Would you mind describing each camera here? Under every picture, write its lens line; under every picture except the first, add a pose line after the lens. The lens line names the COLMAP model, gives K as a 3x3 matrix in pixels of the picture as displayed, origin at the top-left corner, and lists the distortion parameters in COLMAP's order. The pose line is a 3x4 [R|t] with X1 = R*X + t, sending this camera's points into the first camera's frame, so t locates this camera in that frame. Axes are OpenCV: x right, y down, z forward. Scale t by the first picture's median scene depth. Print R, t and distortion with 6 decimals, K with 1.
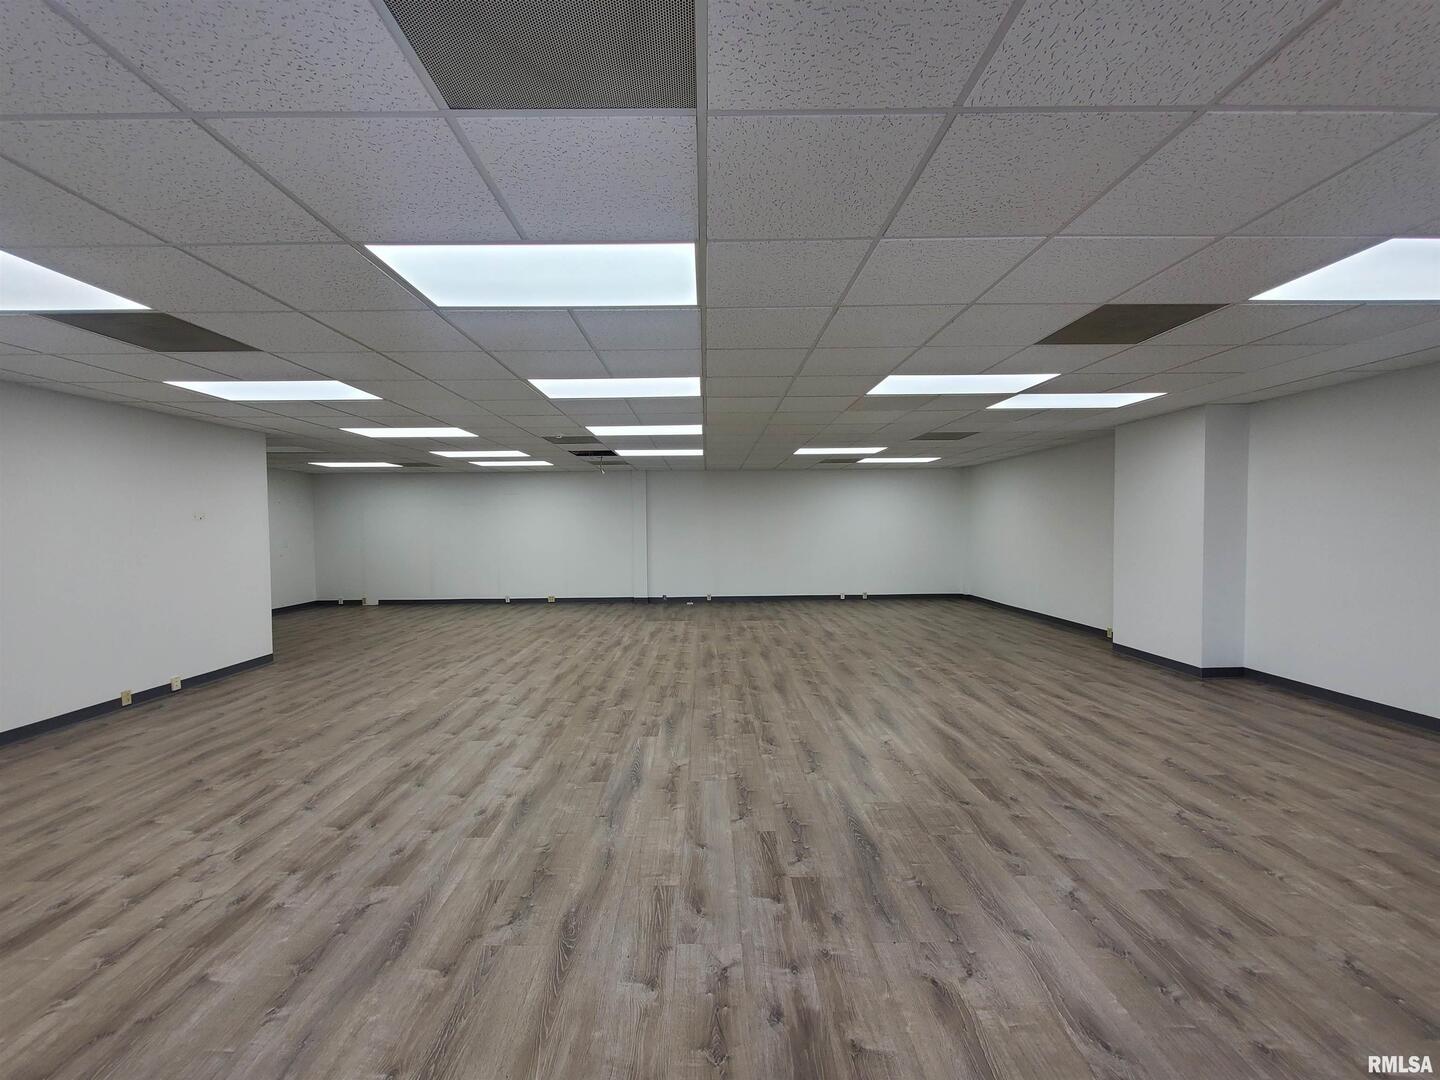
lens RADIAL K [[568.2, 0, 711.8], [0, 568.2, 544.6], [0, 0, 1]] dist [0.008226, -0.004613]
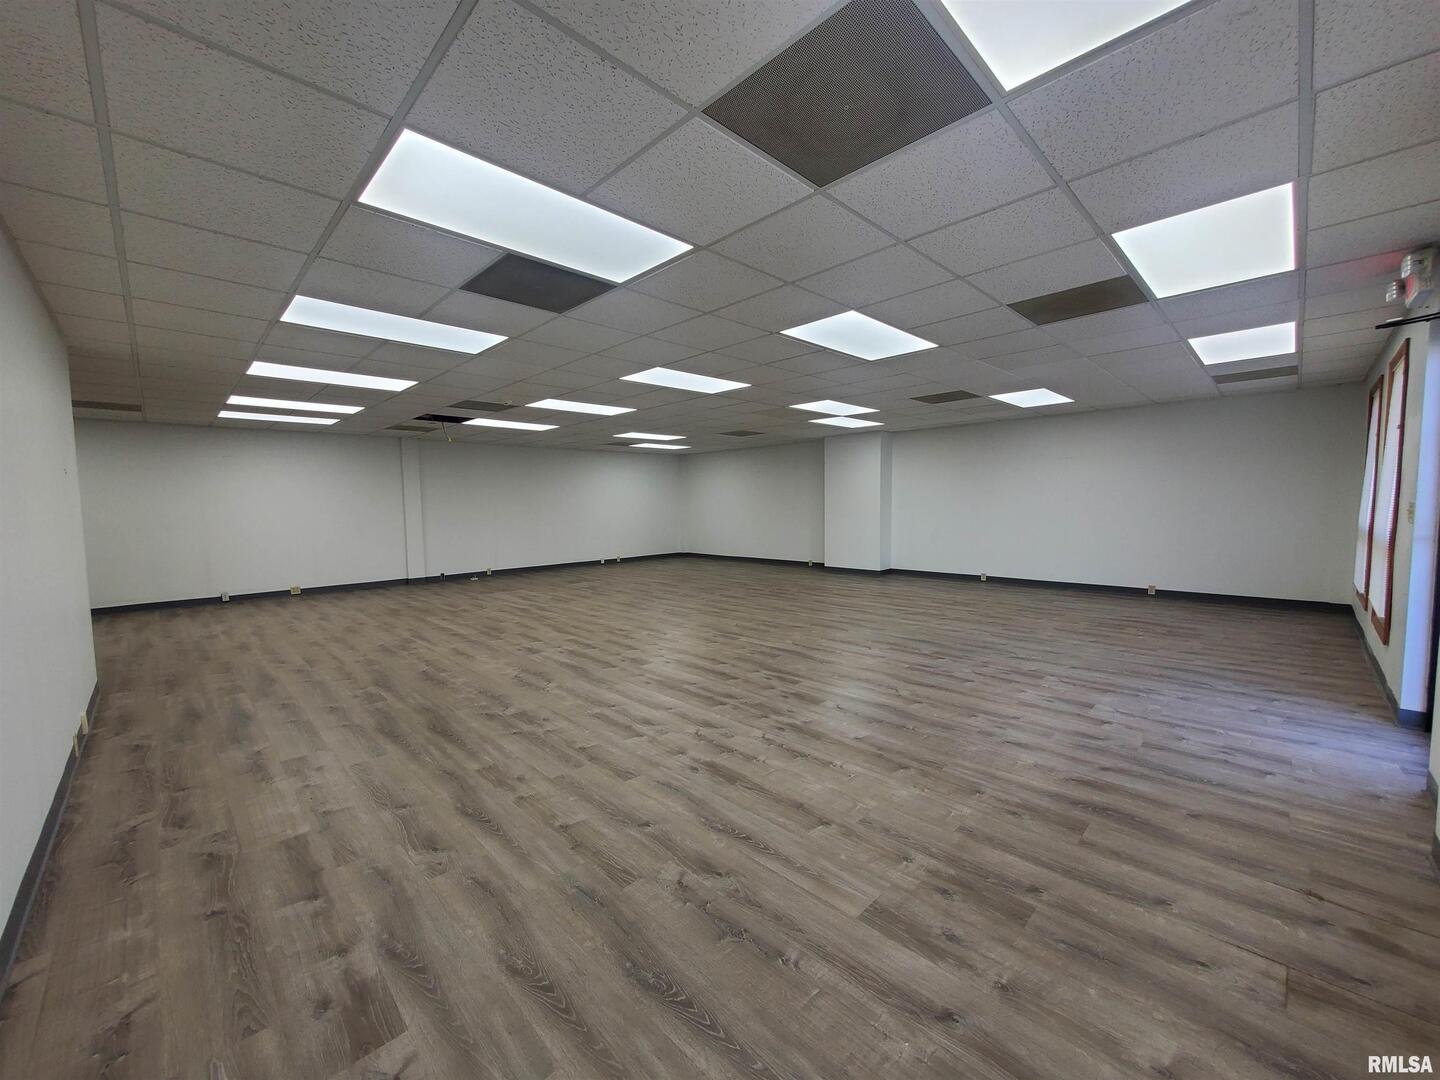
lens RADIAL K [[570.3, 0, 709.2], [0, 570.3, 540.6], [0, 0, 1]] dist [0.001959, -0.004846]
pose [[0.724785, -0.049188, 0.687217, -1.263325], [0.033321, 0.998784, 0.036346, 0.046425], [-0.688168, -0.003445, 0.725543, 0.031664]]
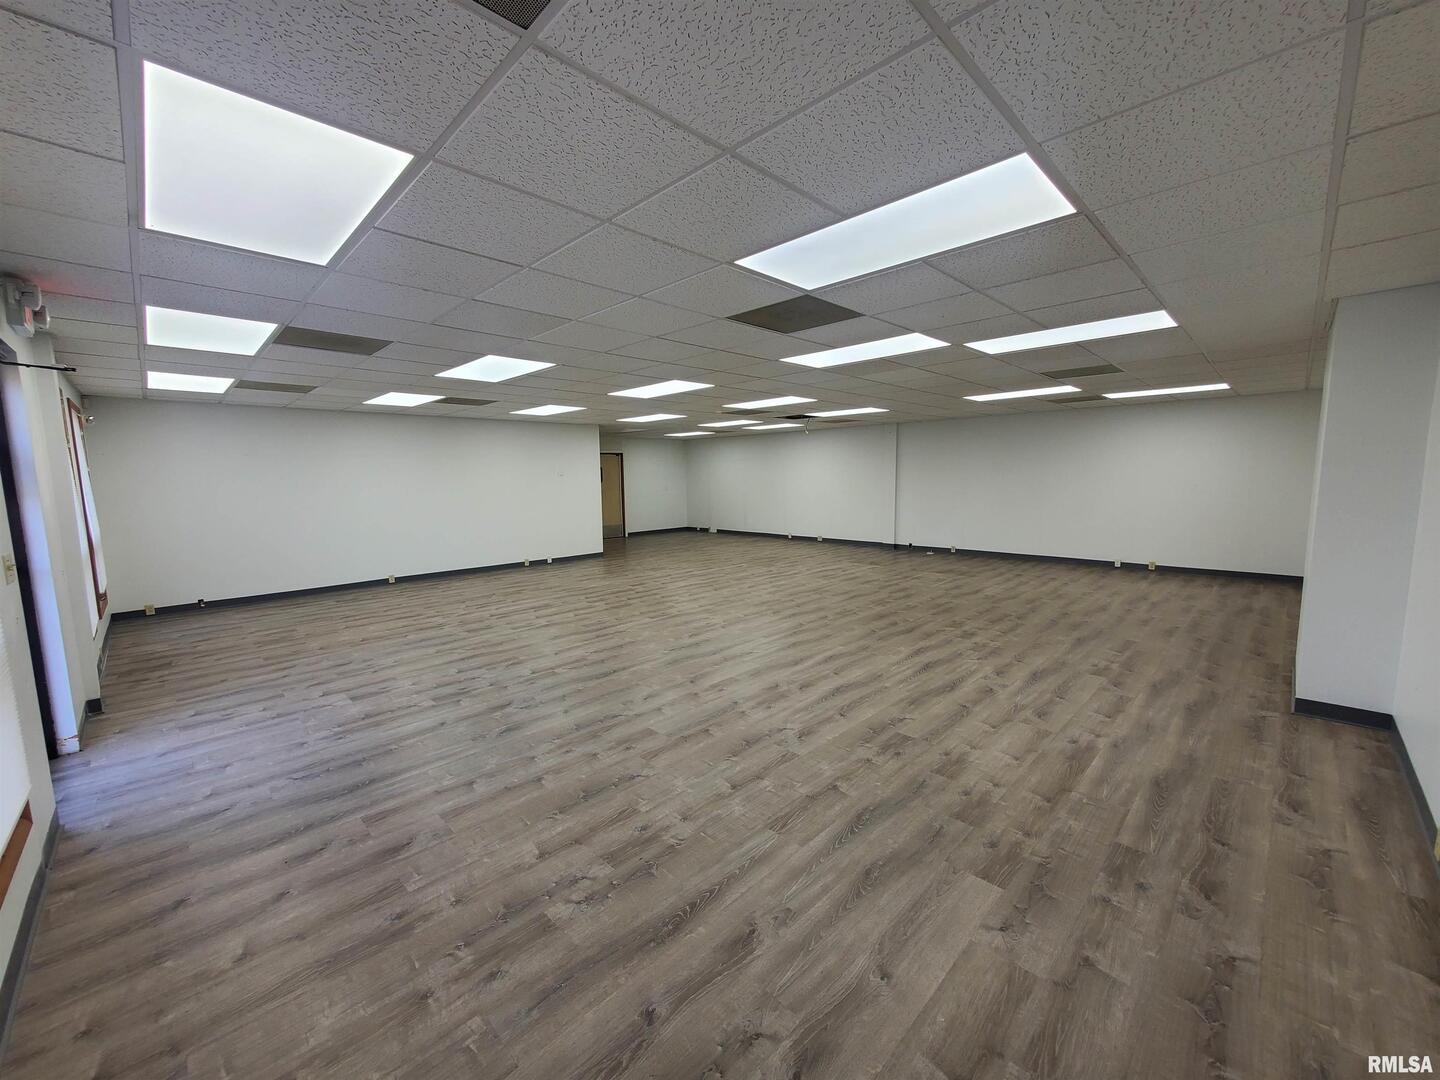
lens RADIAL K [[570.3, 0, 709.2], [0, 570.3, 540.6], [0, 0, 1]] dist [0.001959, -0.004846]
pose [[0.690983, 0.082147, -0.718188, 1.267922], [-0.016666, 0.995068, 0.097783, -0.038037], [0.722679, -0.055597, 0.688944, 0.048850]]
